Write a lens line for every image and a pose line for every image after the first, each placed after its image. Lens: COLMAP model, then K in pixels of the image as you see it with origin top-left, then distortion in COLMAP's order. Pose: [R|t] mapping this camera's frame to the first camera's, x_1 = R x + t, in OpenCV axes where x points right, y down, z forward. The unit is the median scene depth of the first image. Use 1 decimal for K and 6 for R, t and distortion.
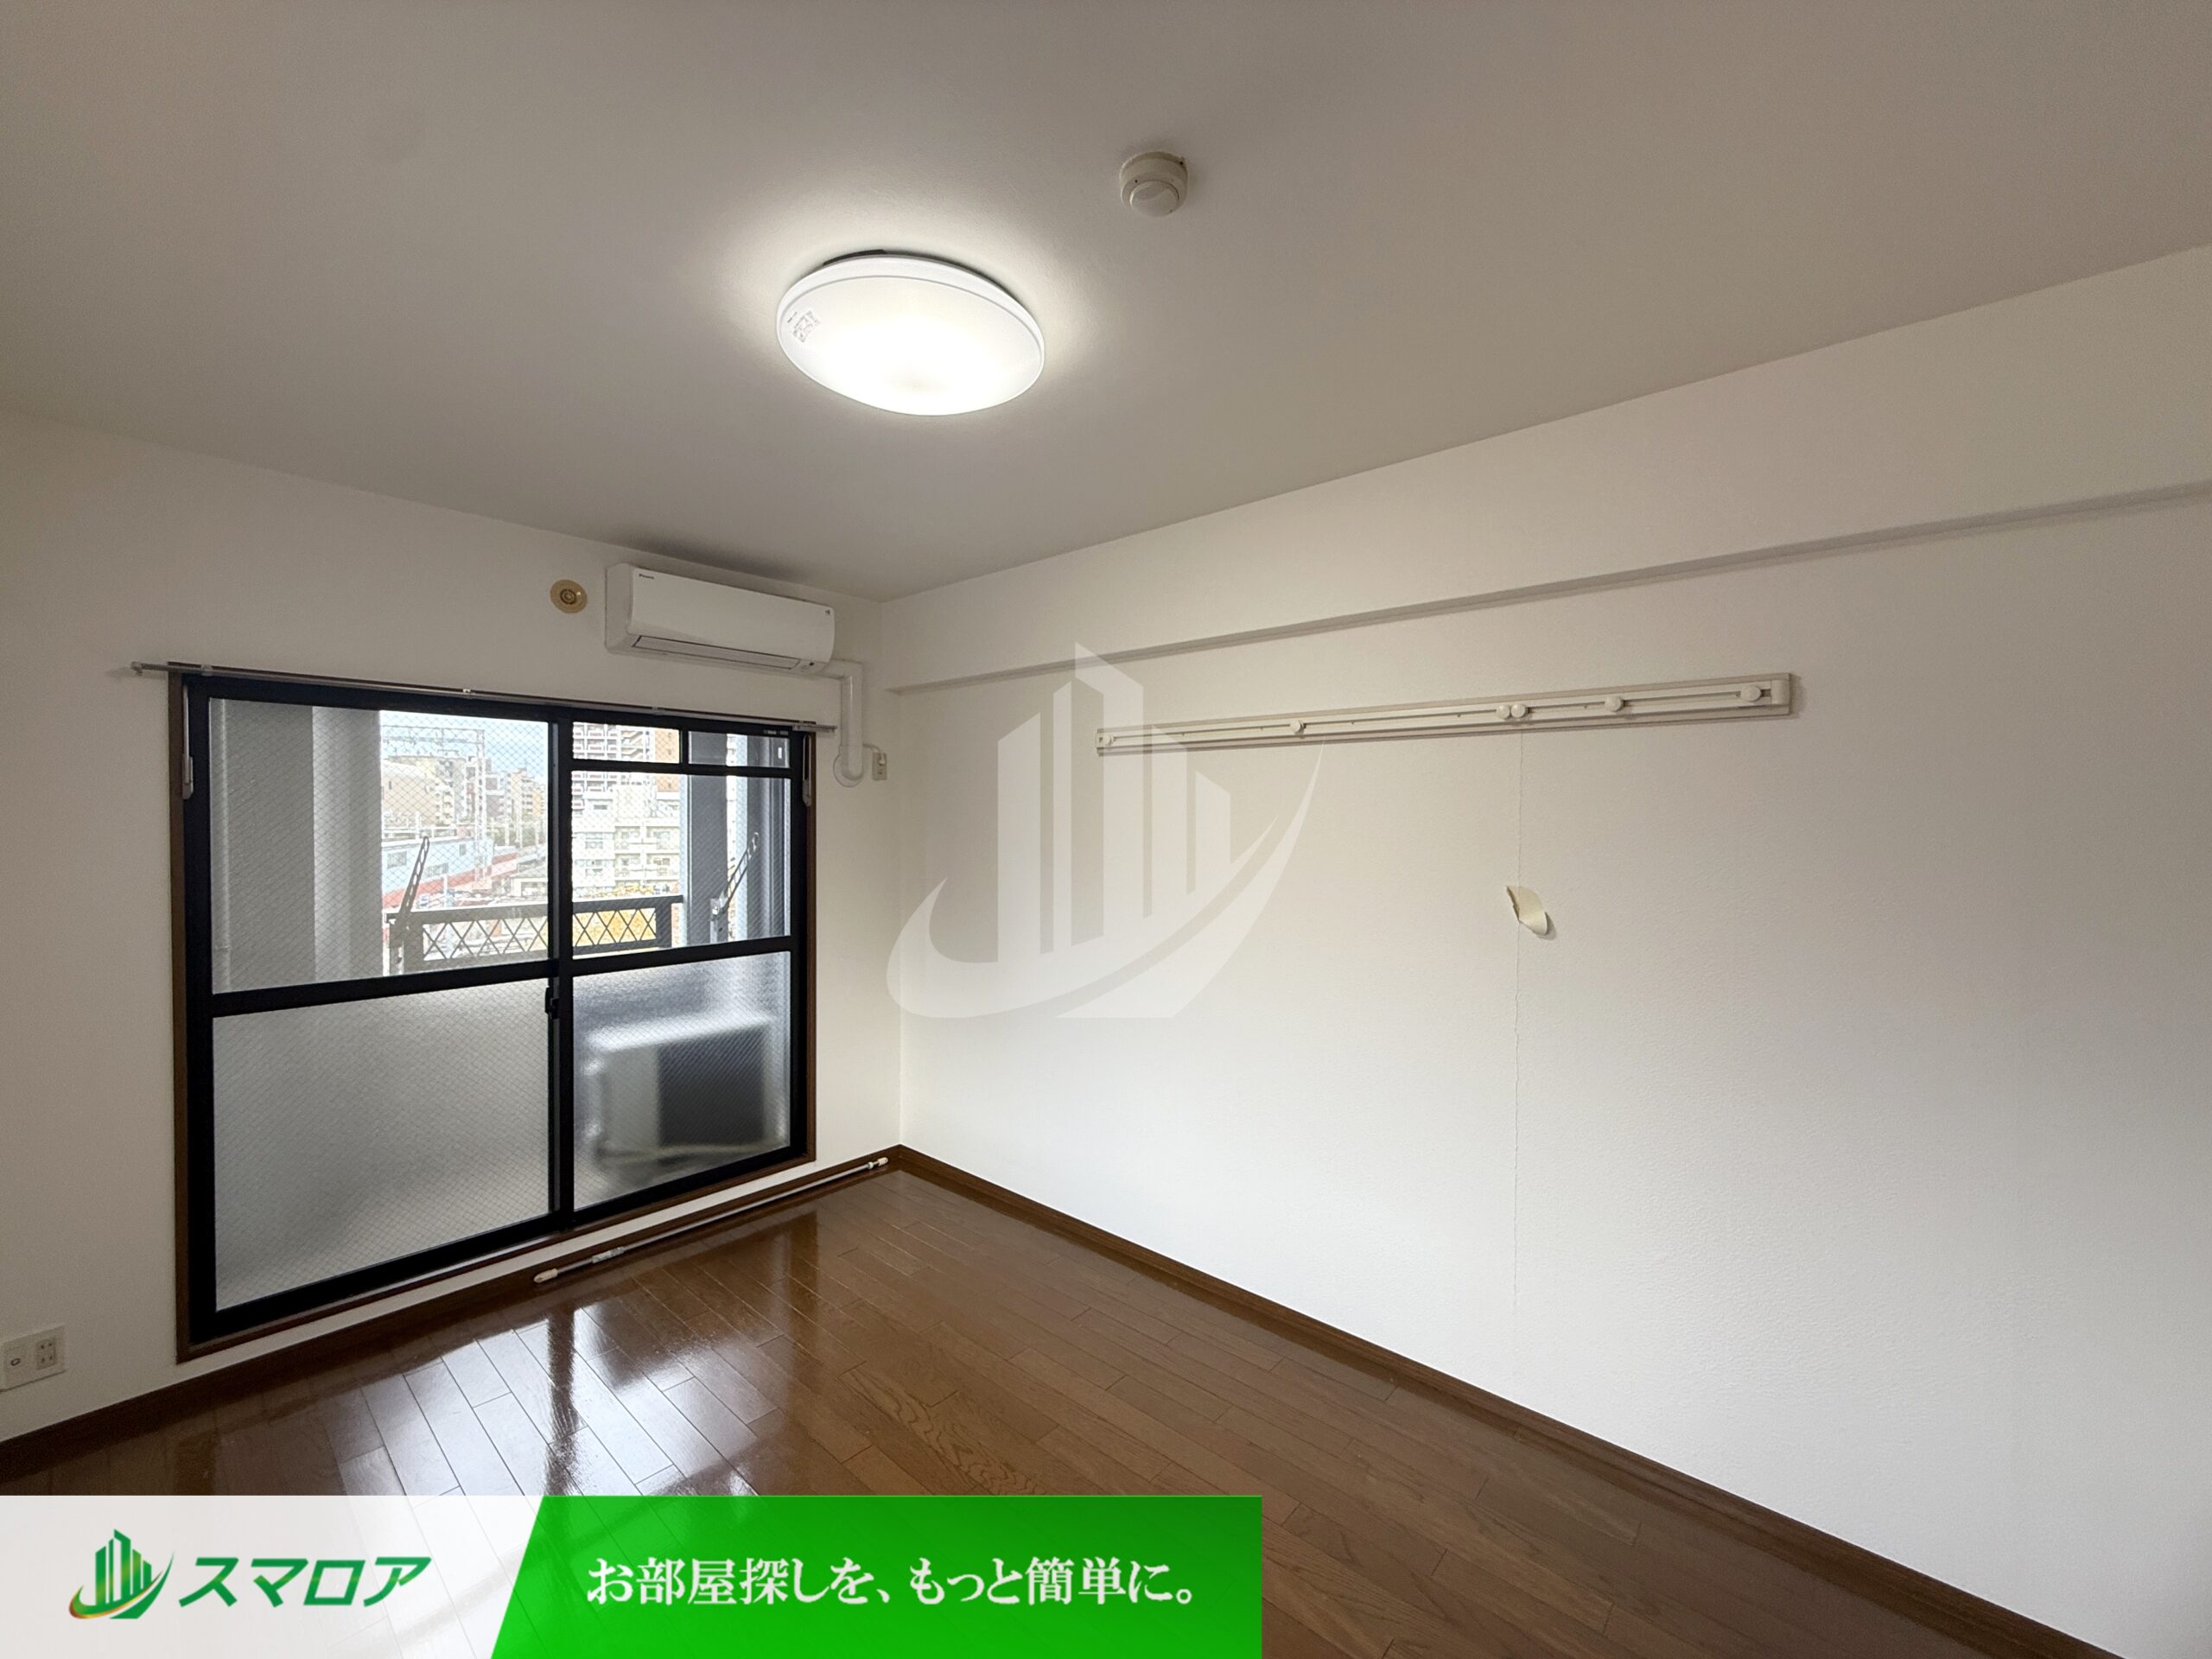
lens RADIAL K [[880.8, 0, 1099.9], [0, 880.8, 828.4], [0, 0, 1]] dist [-0.000617, -0.000005]
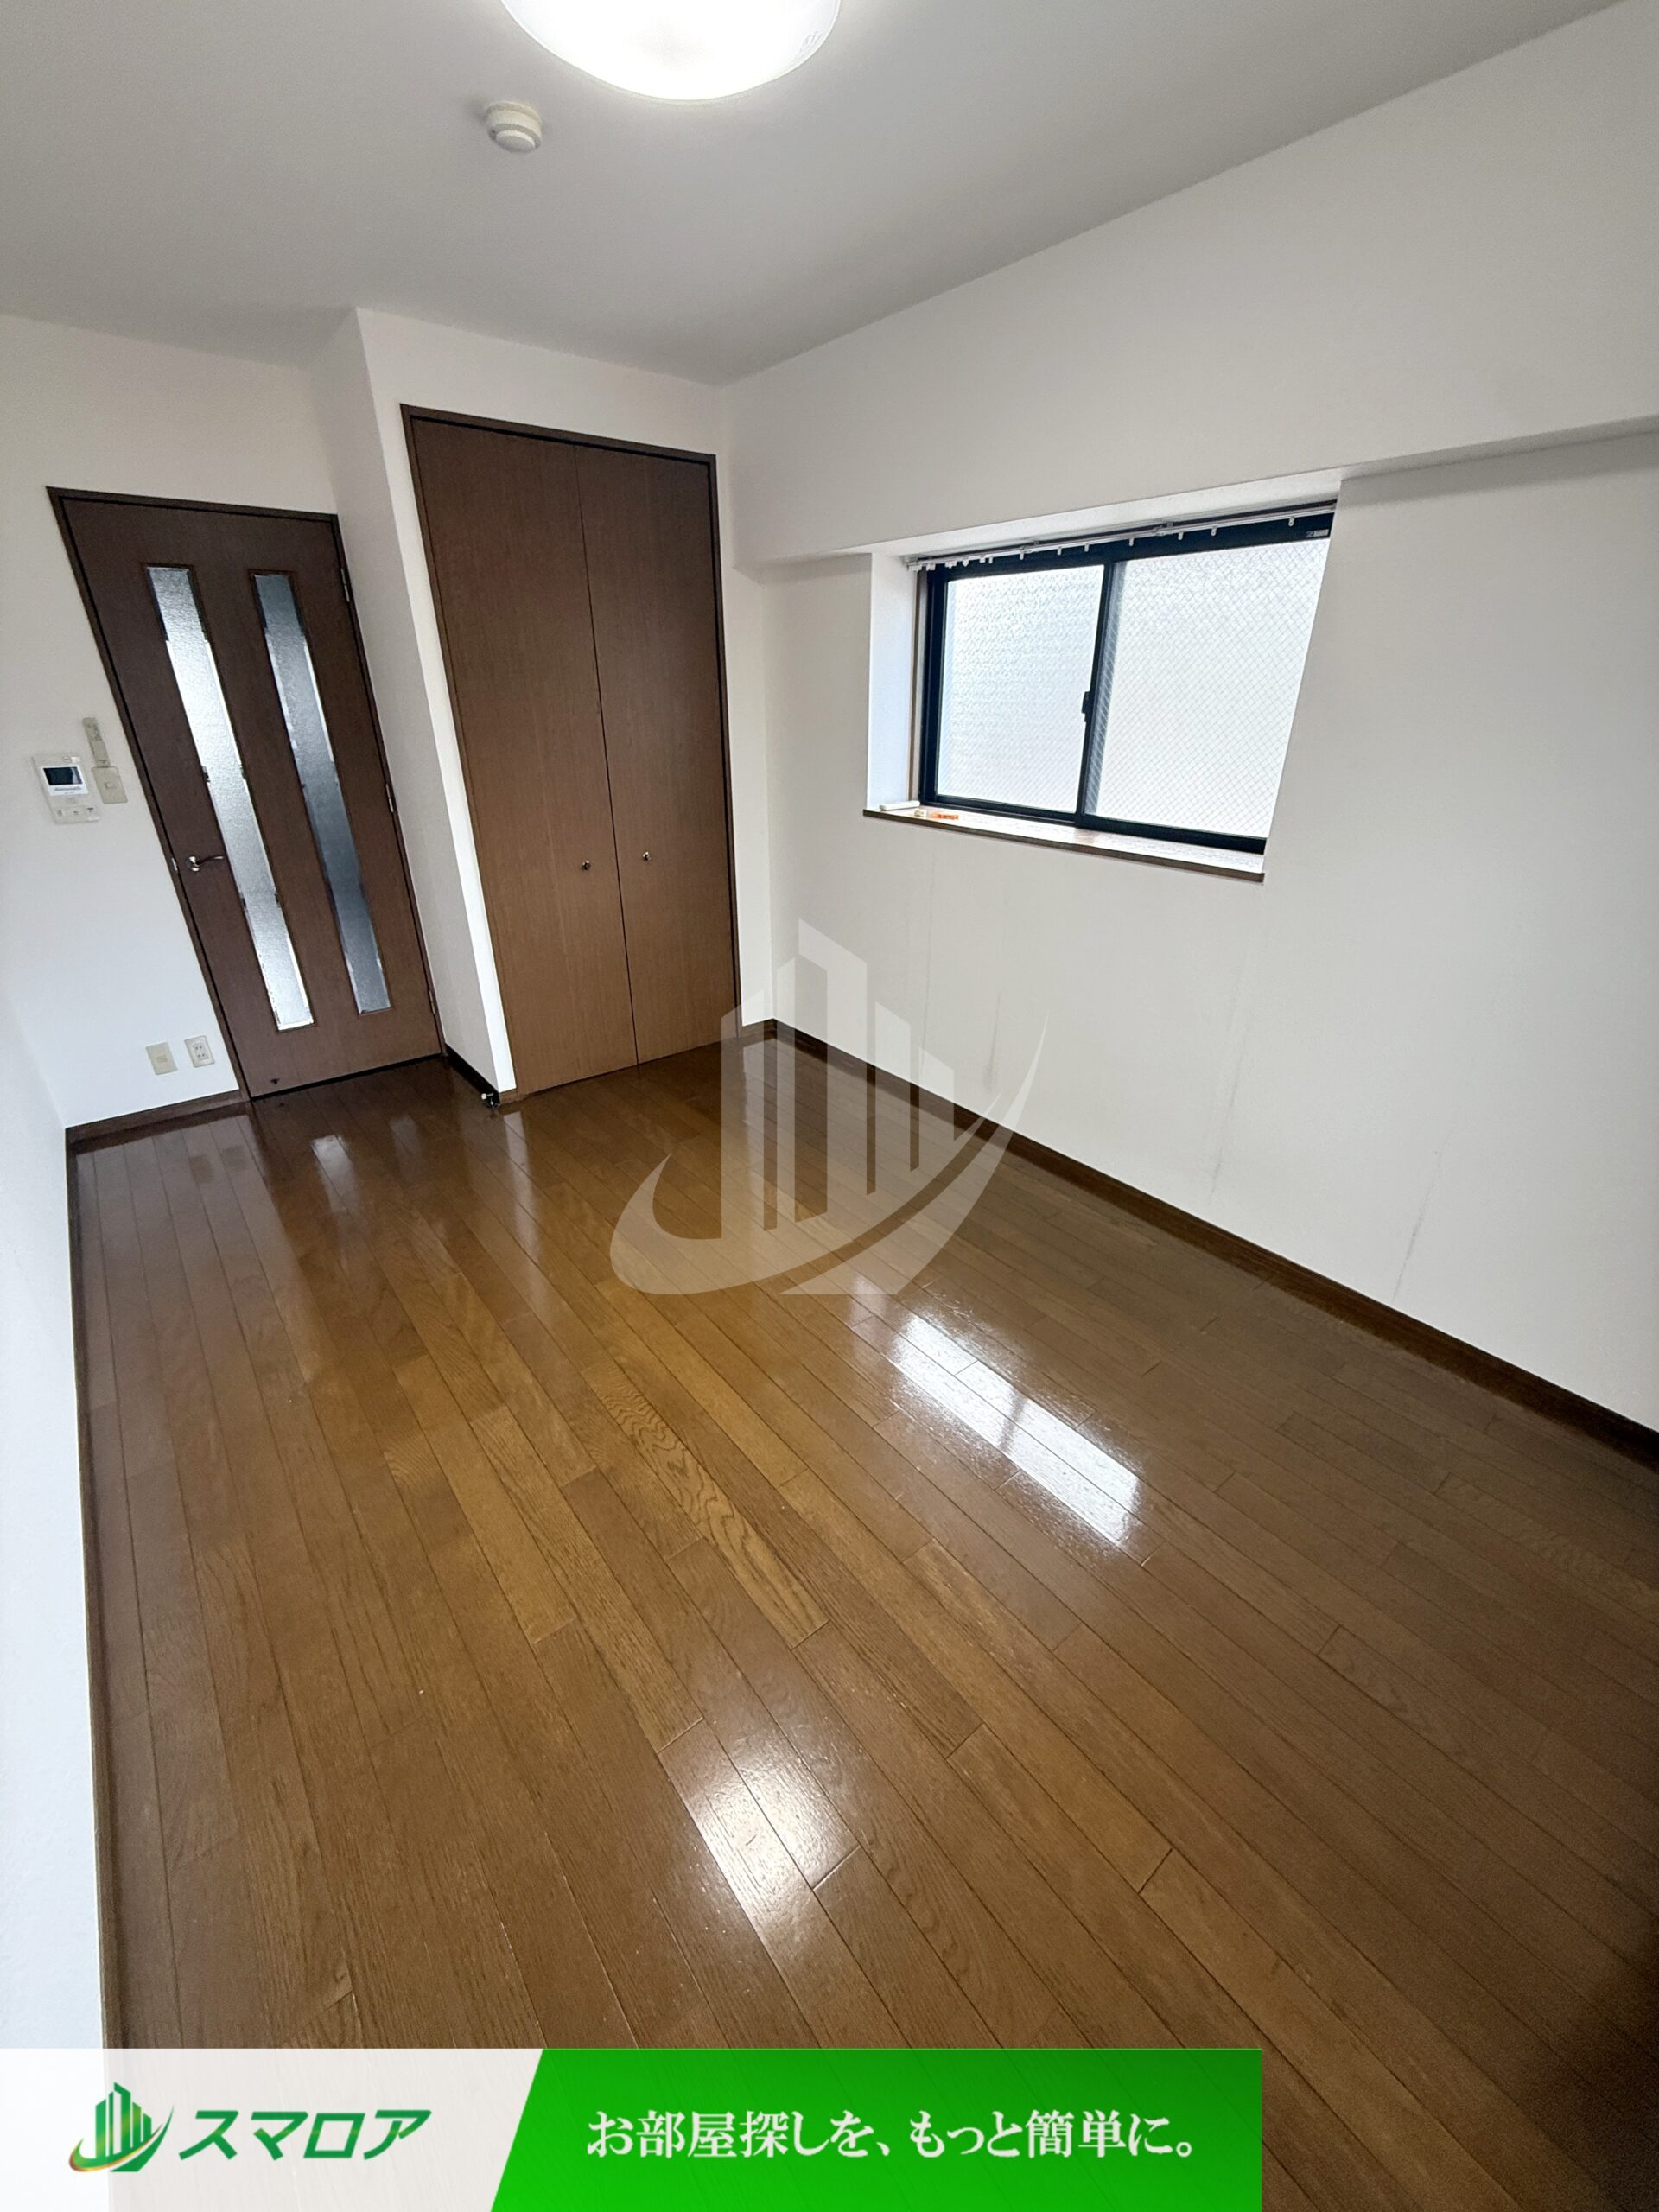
lens RADIAL K [[880.8, 0, 832.7], [0, 880.8, 1101.5], [0, 0, 1]] dist [-0.000617, -0.000005]
pose [[-0.986330, -0.075898, 0.146260, -0.257064], [-0.002003, 0.893063, 0.449927, -0.017201], [-0.164768, 0.443484, -0.881007, 0.992279]]
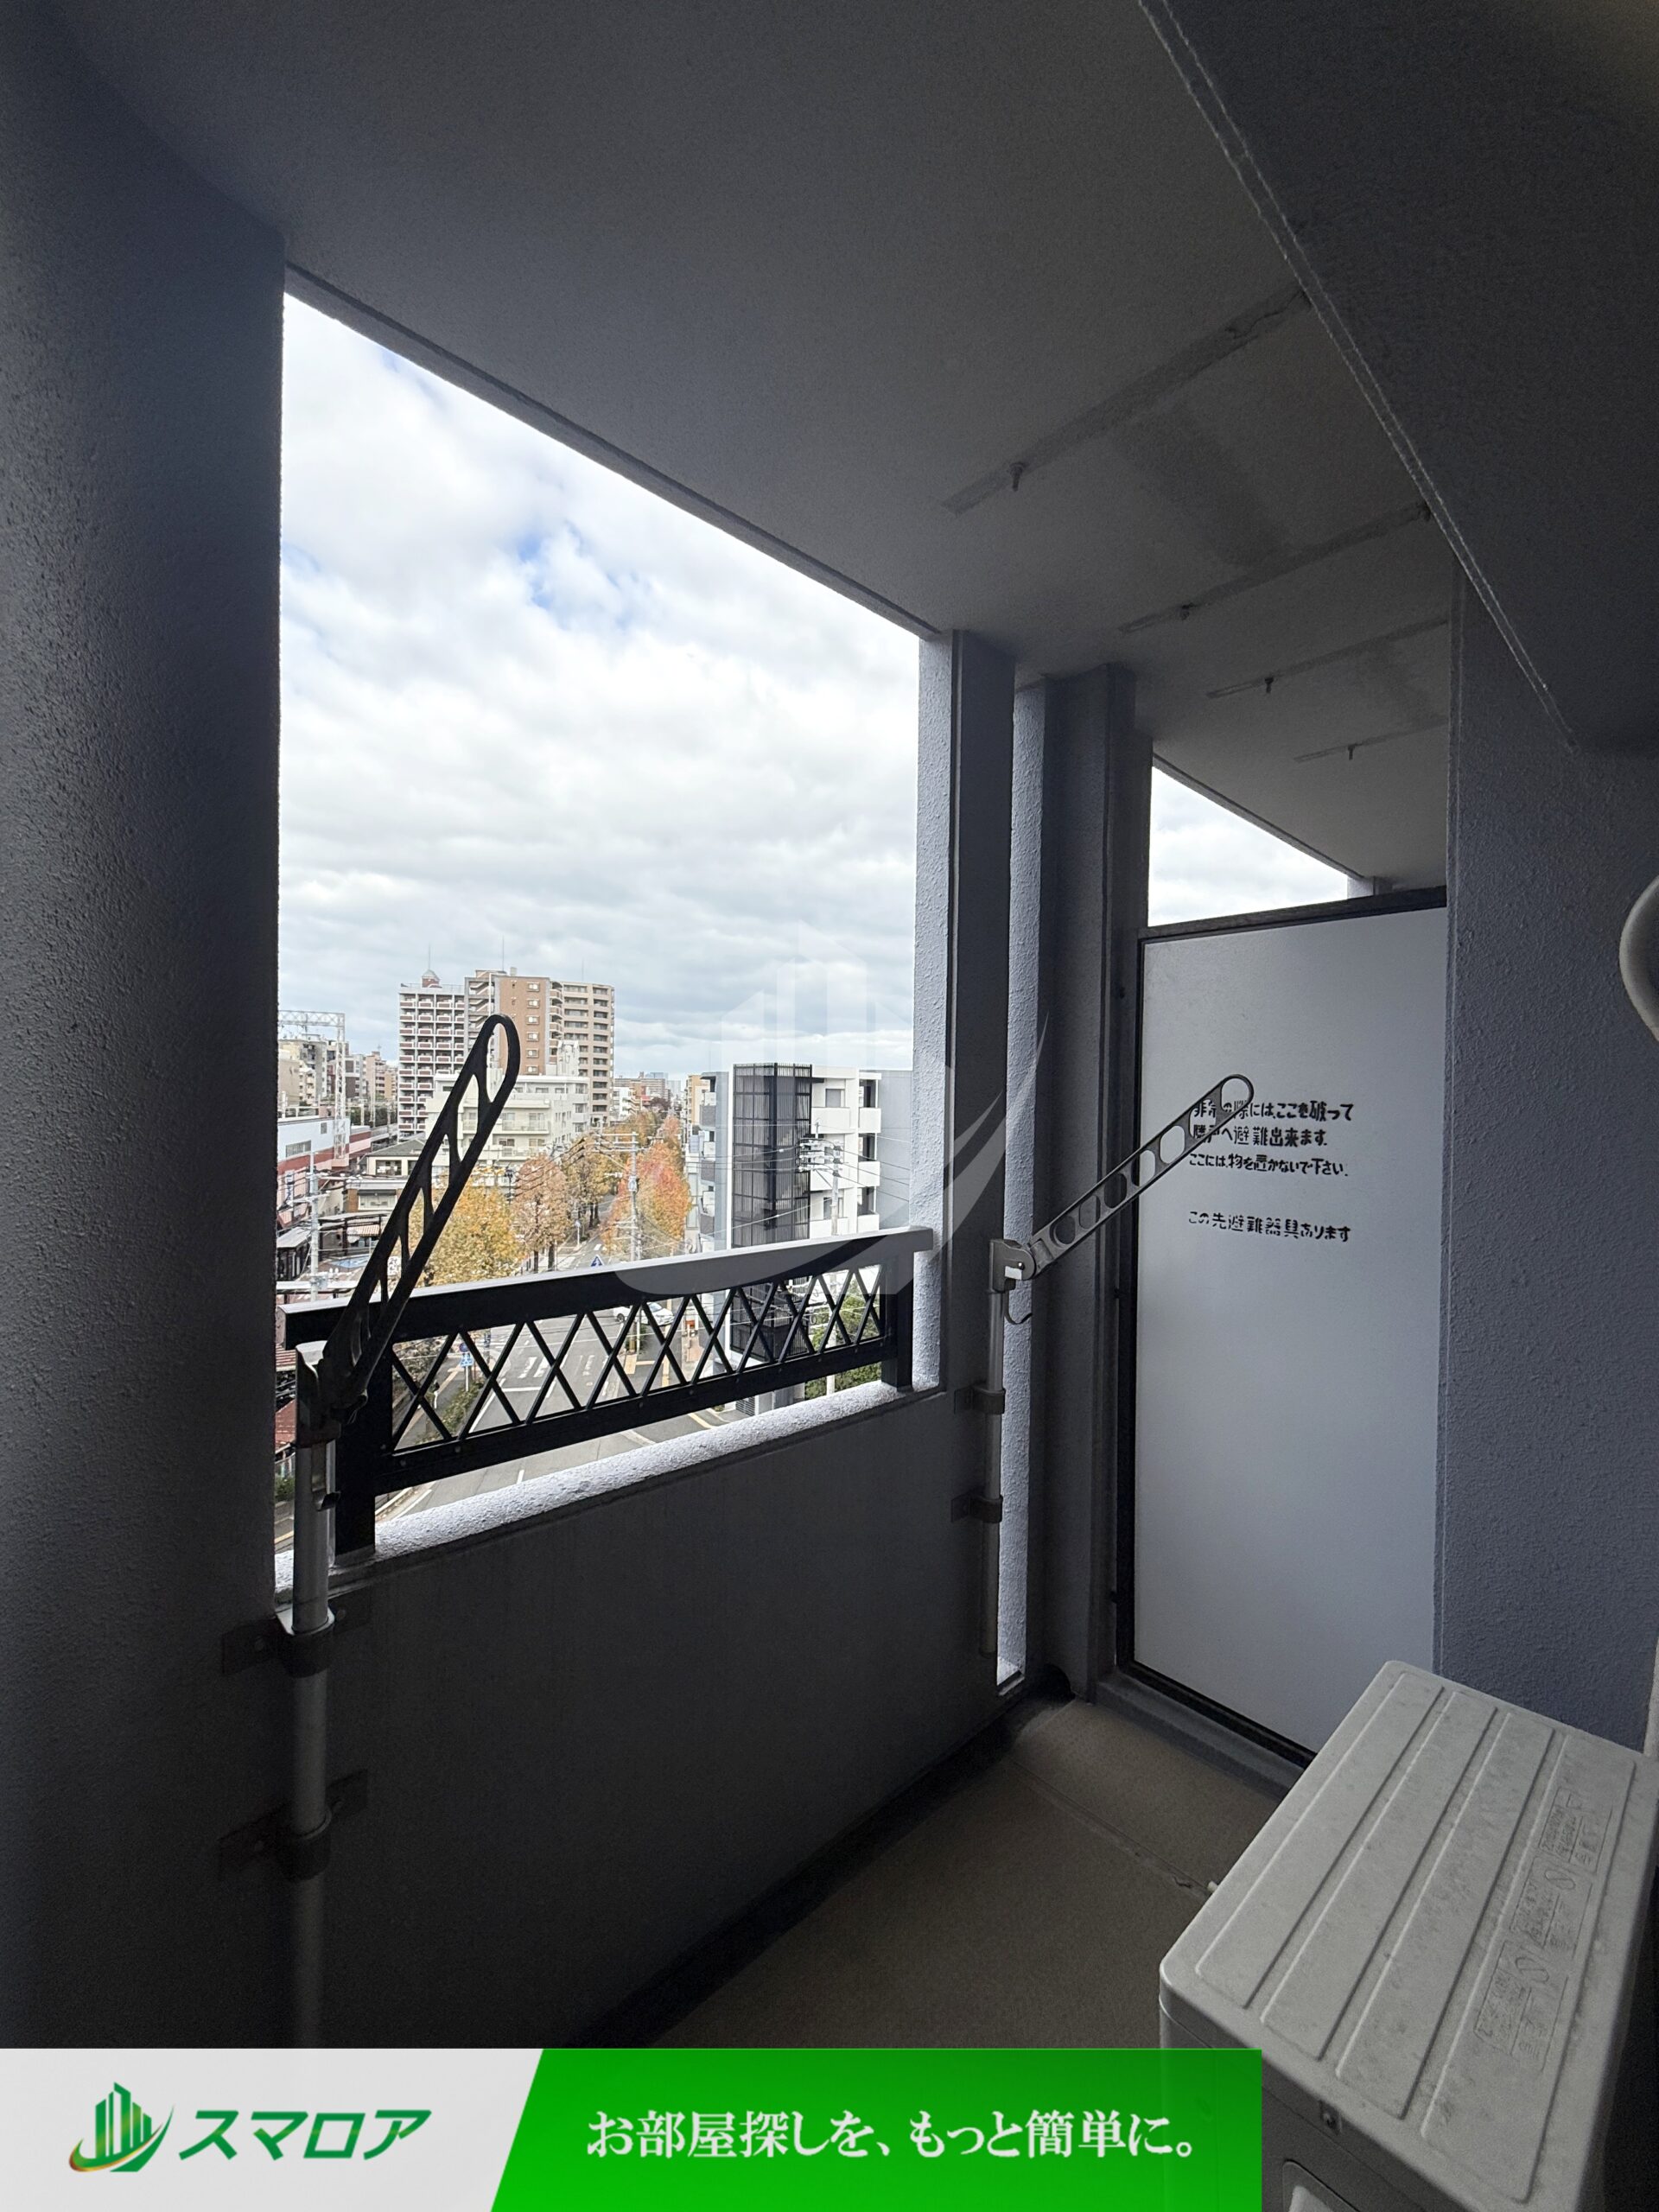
lens RADIAL K [[880.8, 0, 831.9], [0, 880.8, 1106.9], [0, 0, 1]] dist [-0.000617, -0.000005]
pose [[0.994770, 0.011971, -0.101439, -0.753782], [-0.013039, 0.999866, -0.009875, 0.062860], [0.101308, 0.011146, 0.994793, 0.919399]]
